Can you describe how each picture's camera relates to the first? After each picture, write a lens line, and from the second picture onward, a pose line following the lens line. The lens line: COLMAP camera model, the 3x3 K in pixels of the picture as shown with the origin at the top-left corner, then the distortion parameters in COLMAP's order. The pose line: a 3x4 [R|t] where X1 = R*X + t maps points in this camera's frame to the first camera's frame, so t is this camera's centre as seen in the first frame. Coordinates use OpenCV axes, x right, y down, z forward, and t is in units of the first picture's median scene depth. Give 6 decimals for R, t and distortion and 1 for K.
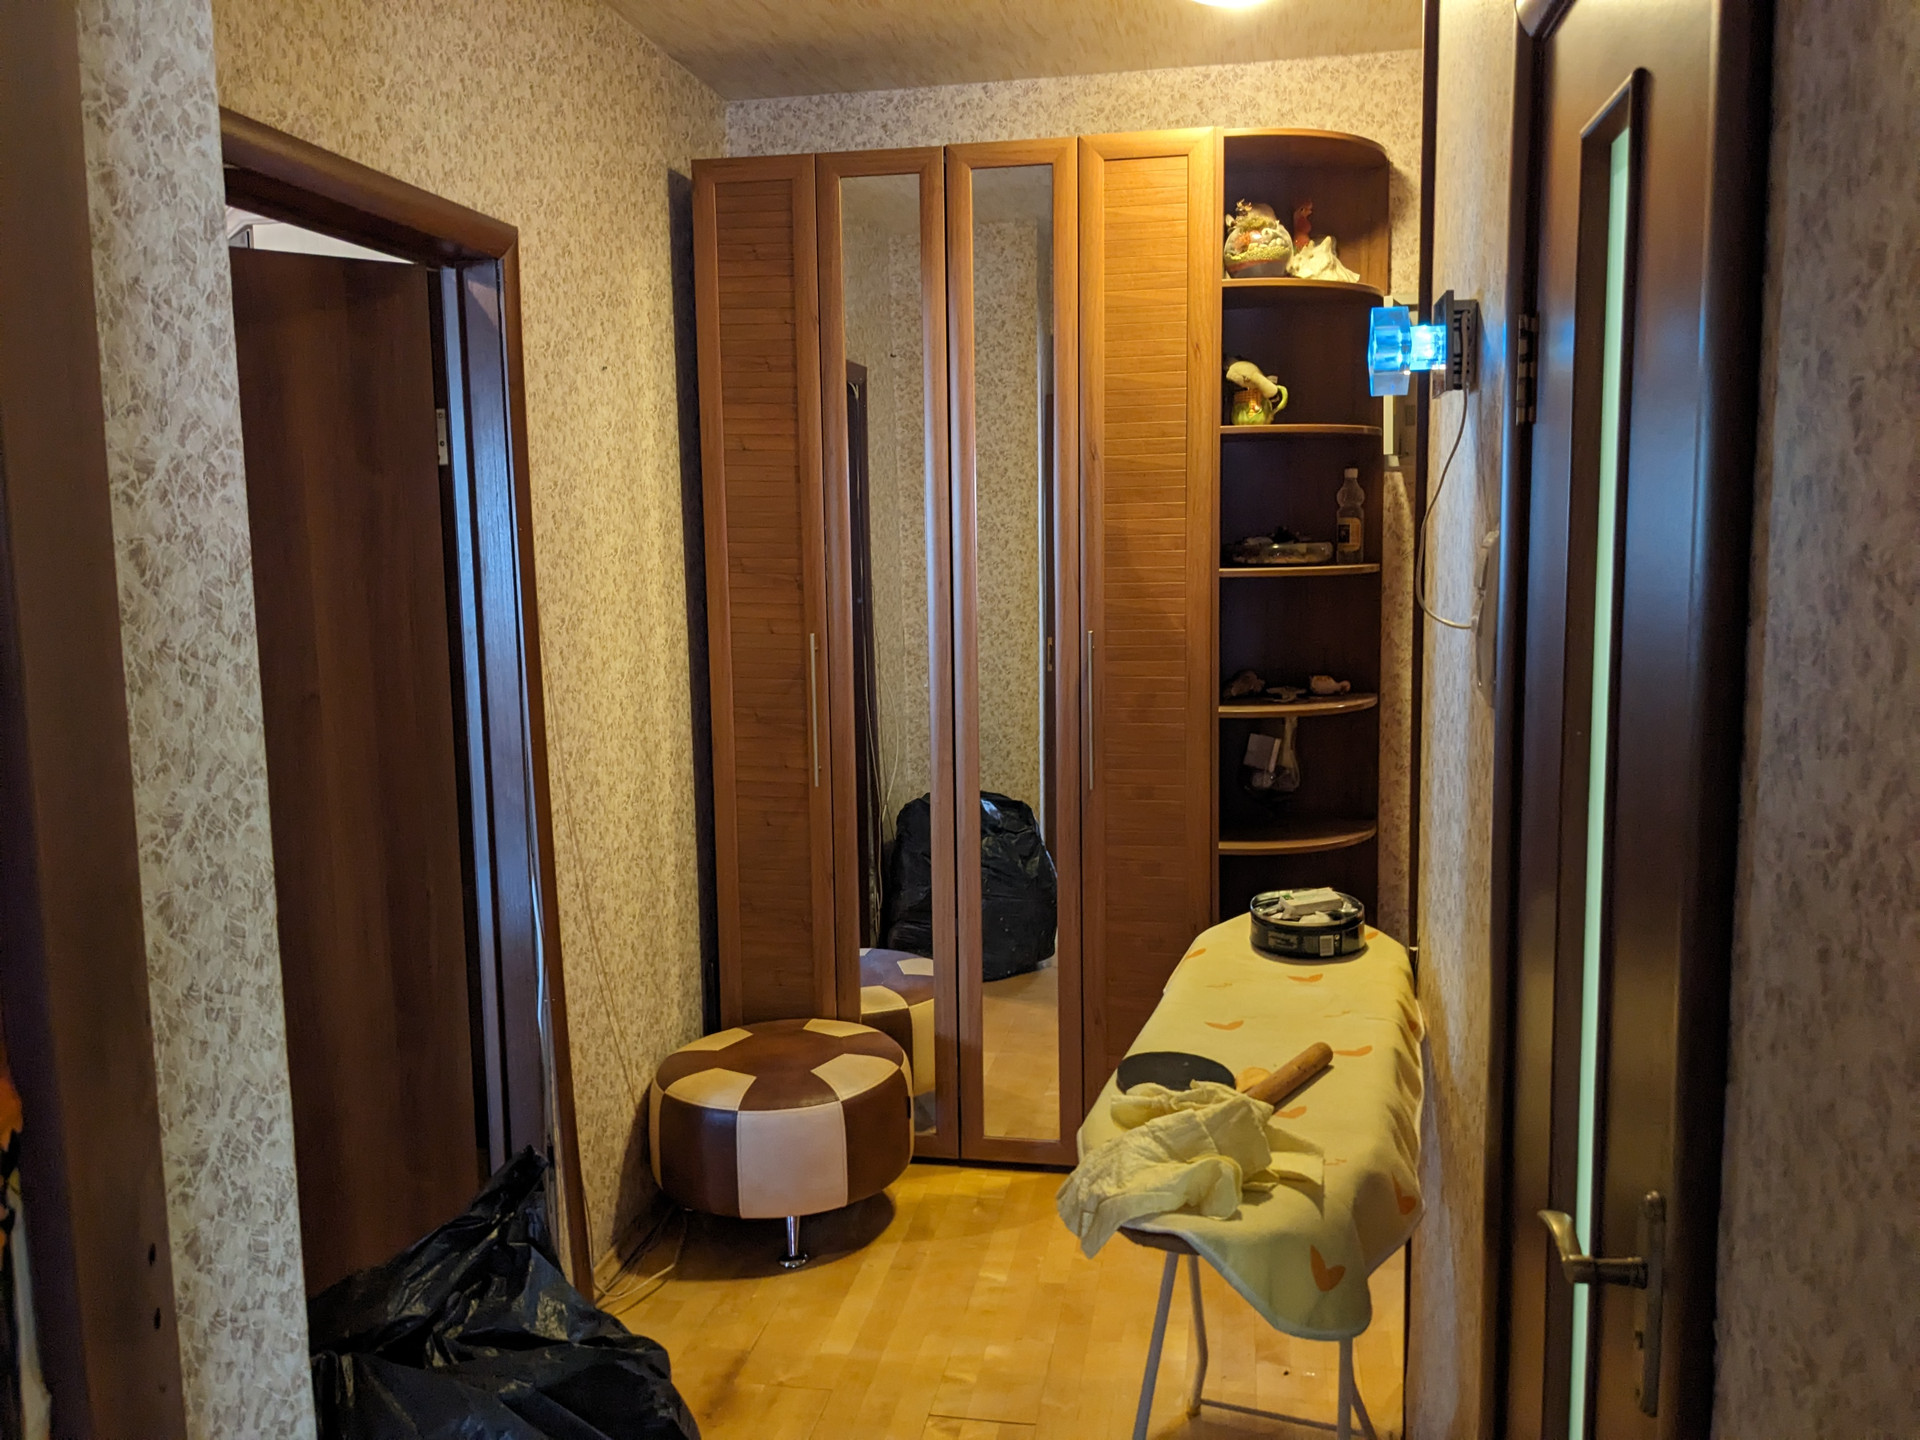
lens RADIAL K [[1517.3, 0, 964.3], [0, 1517.3, 704.9], [0, 0, 1]] dist [0.060149, -0.107167]
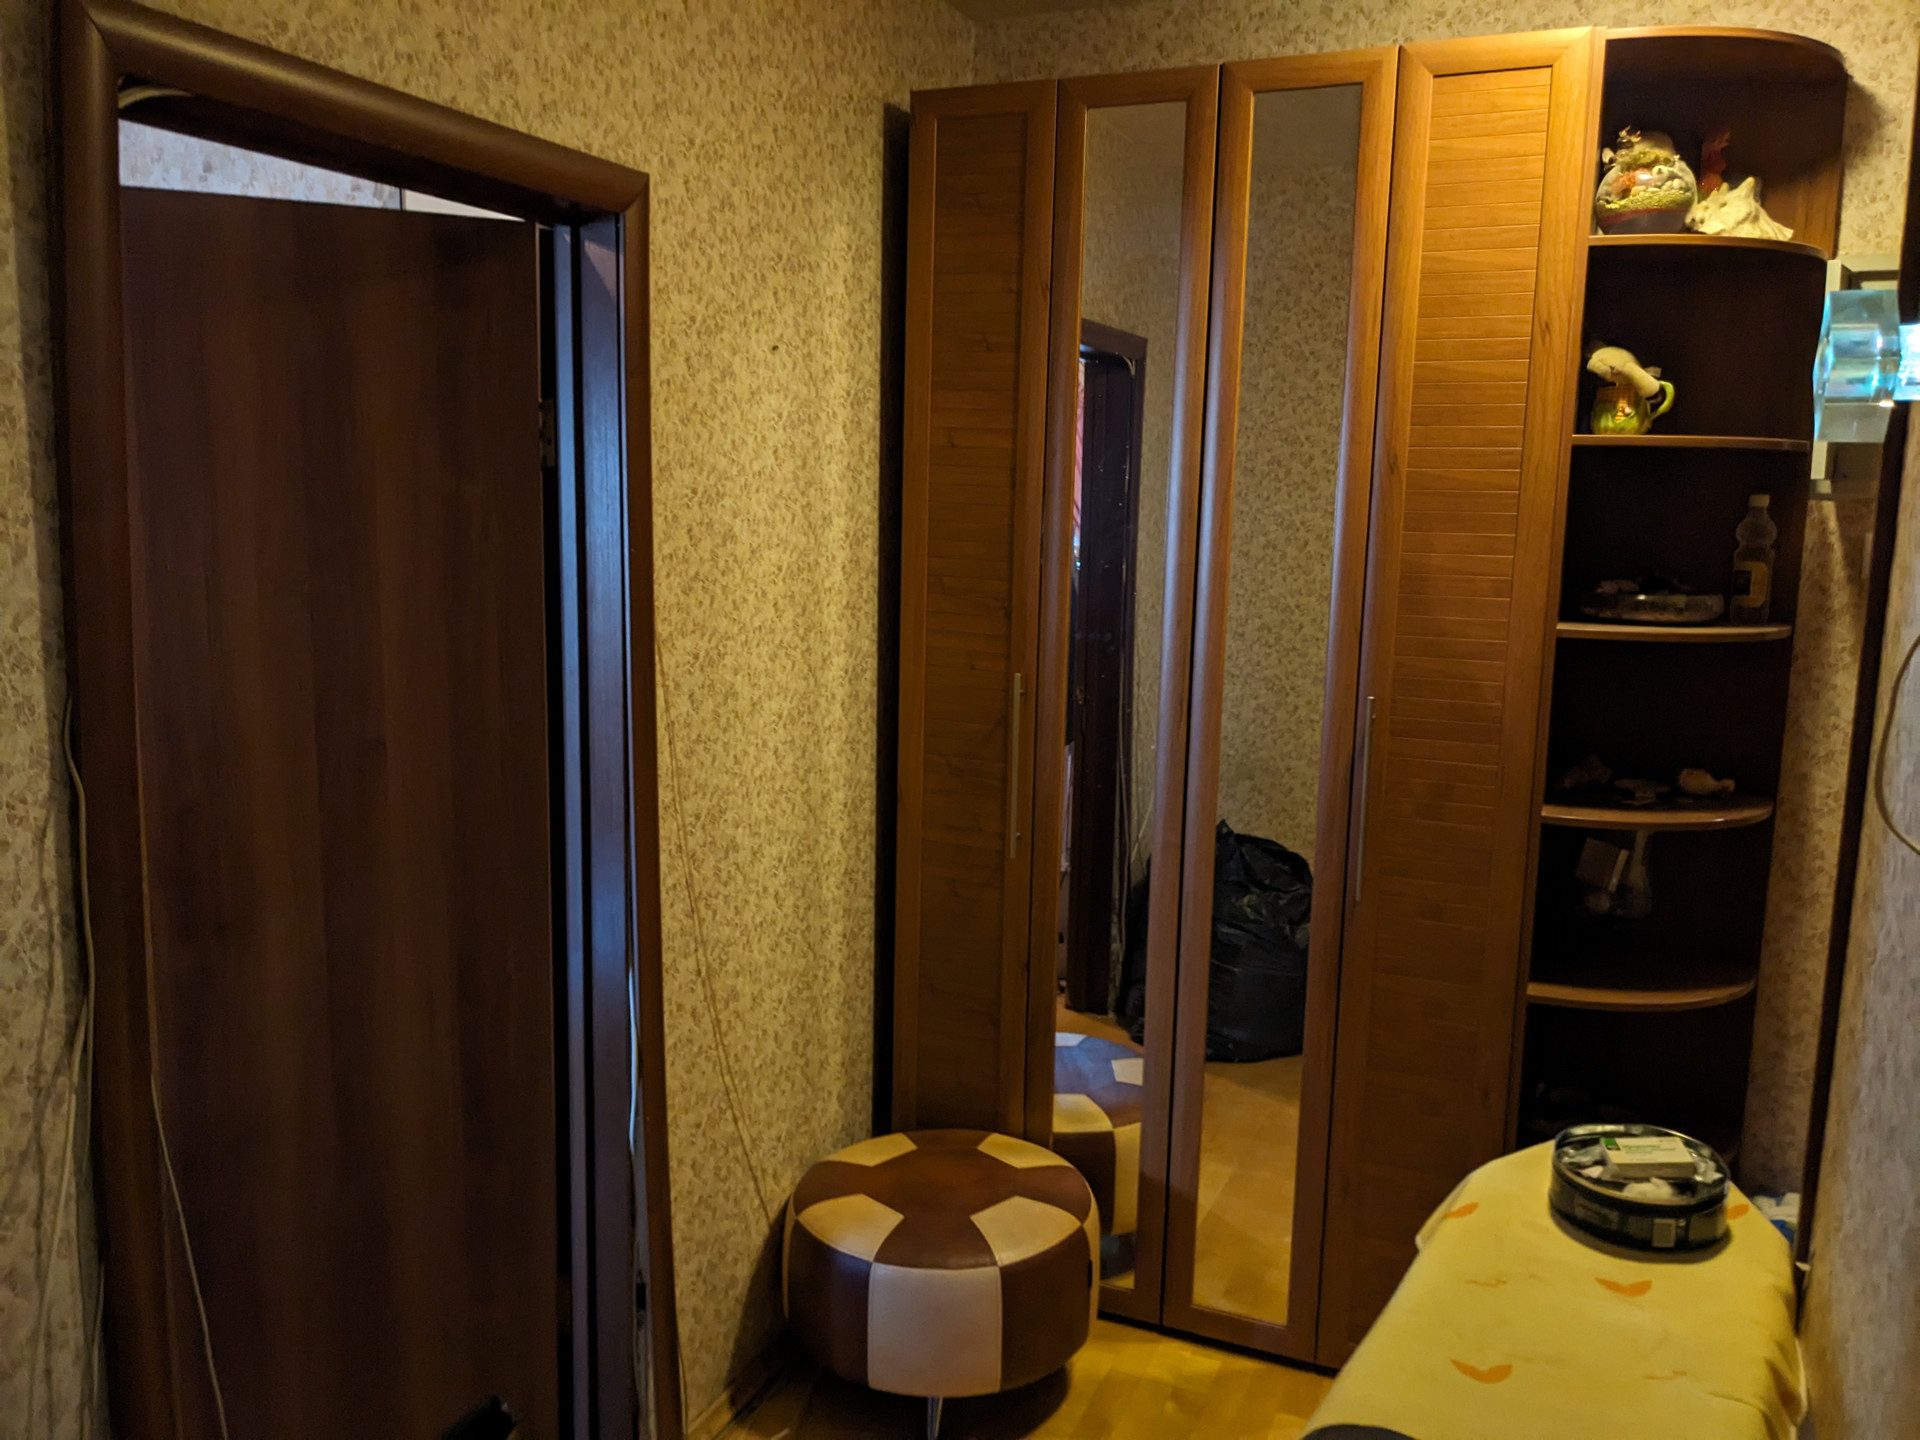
lens RADIAL K [[1517.3, 0, 926.5], [0, 1517.3, 713.4], [0, 0, 1]] dist [0.060149, -0.107167]
pose [[0.970192, 0.070936, -0.231723, 0.044933], [-0.063273, 0.997181, 0.040342, -0.057693], [0.233931, -0.024478, 0.971945, 0.198733]]
